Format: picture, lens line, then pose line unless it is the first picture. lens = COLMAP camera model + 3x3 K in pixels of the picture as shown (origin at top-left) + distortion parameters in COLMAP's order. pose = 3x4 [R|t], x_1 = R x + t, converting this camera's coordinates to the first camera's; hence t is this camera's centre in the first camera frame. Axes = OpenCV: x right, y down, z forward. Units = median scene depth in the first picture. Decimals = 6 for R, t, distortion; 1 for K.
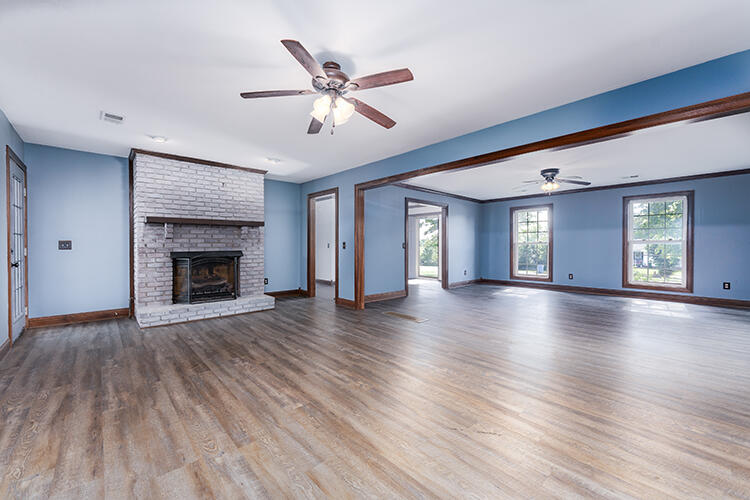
lens RADIAL K [[308.6, 0, 372.1], [0, 308.6, 245.6], [0, 0, 1]] dist [-0.000890, 0.000080]
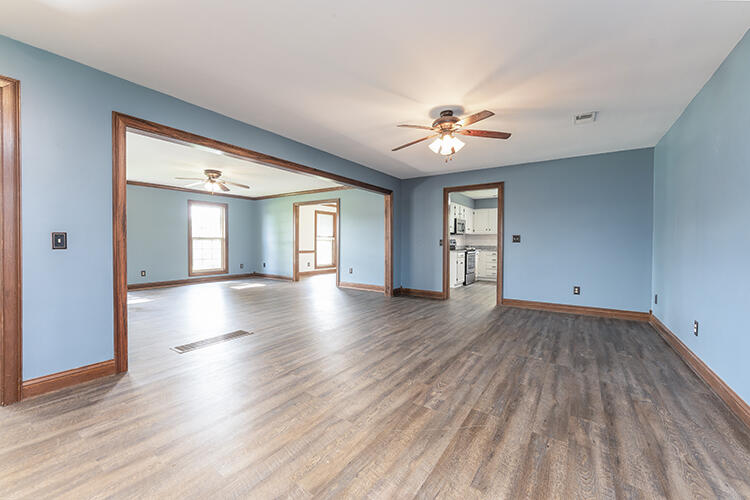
lens RADIAL K [[308.6, 0, 372.1], [0, 308.6, 245.6], [0, 0, 1]] dist [-0.000890, 0.000080]
pose [[-0.250395, -0.012138, 0.968068, -0.688113], [-0.005473, 0.999923, 0.011122, -0.000940], [-0.968128, -0.002514, -0.250443, 0.827838]]
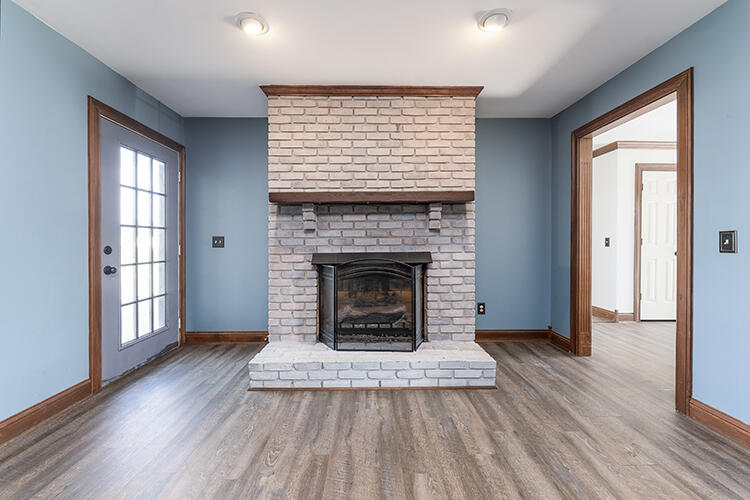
lens RADIAL K [[308.6, 0, 372.1], [0, 308.6, 245.6], [0, 0, 1]] dist [-0.000890, 0.000080]
pose [[0.755573, 0.005878, -0.655038, -0.184091], [0.000797, 0.999951, 0.009894, 0.000568], [0.655064, -0.007998, 0.755531, 0.629214]]
